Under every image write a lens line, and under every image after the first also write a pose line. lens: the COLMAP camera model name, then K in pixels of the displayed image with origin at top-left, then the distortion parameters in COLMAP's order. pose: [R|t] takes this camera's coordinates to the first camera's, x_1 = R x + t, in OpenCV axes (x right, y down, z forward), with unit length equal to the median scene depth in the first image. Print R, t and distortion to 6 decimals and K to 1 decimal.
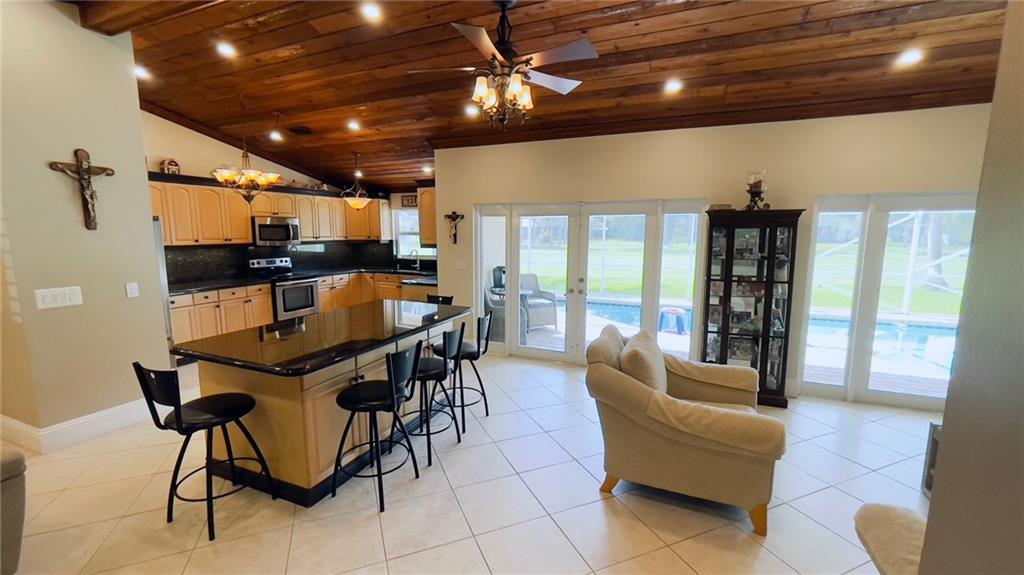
lens RADIAL K [[409.4, 0, 510.6], [0, 409.4, 285.2], [0, 0, 1]] dist [-0.009093, 0.001248]
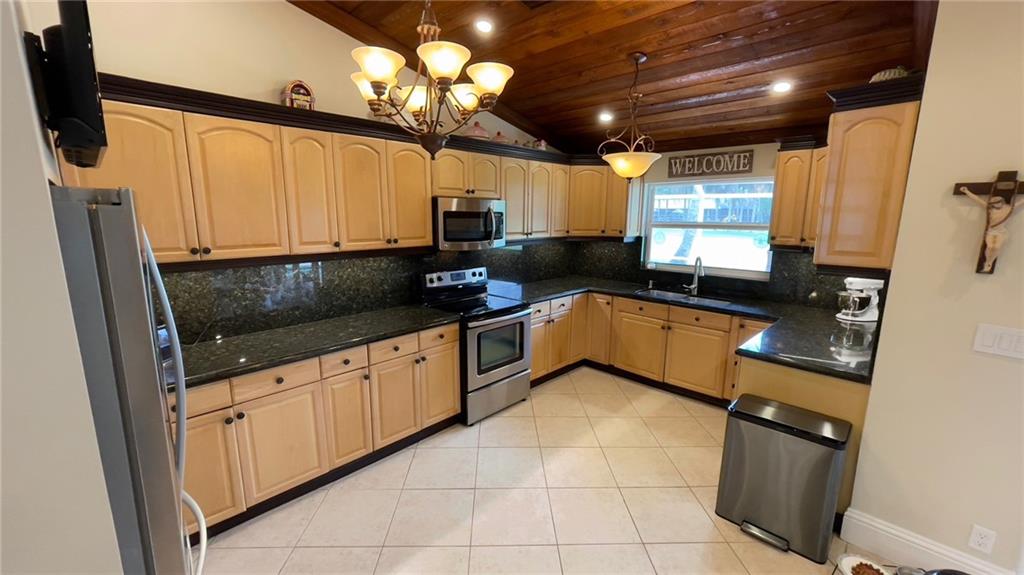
lens RADIAL K [[409.4, 0, 508.4], [0, 409.4, 282.3], [0, 0, 1]] dist [-0.009093, 0.001248]
pose [[0.930624, 0.062724, -0.360561, -0.316163], [-0.050972, 0.997816, 0.042022, -0.077103], [0.362409, -0.020728, 0.931789, 0.493000]]
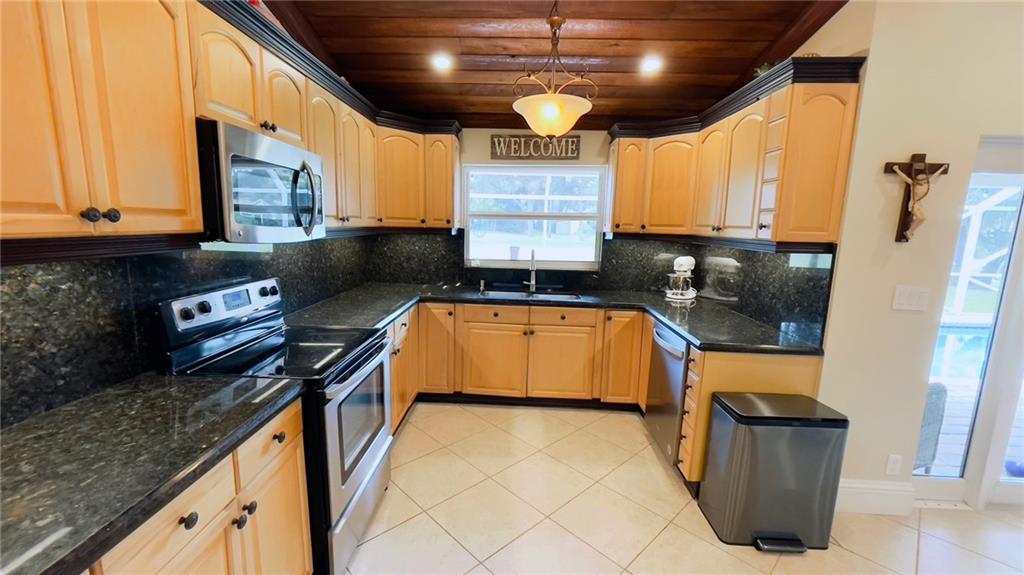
lens RADIAL K [[409.4, 0, 506.4], [0, 409.4, 286.2], [0, 0, 1]] dist [-0.009093, 0.001248]
pose [[0.935850, -0.032685, 0.350879, -0.516571], [0.024237, 0.999302, 0.028441, -0.070105], [-0.351564, -0.018113, 0.935989, 0.671730]]
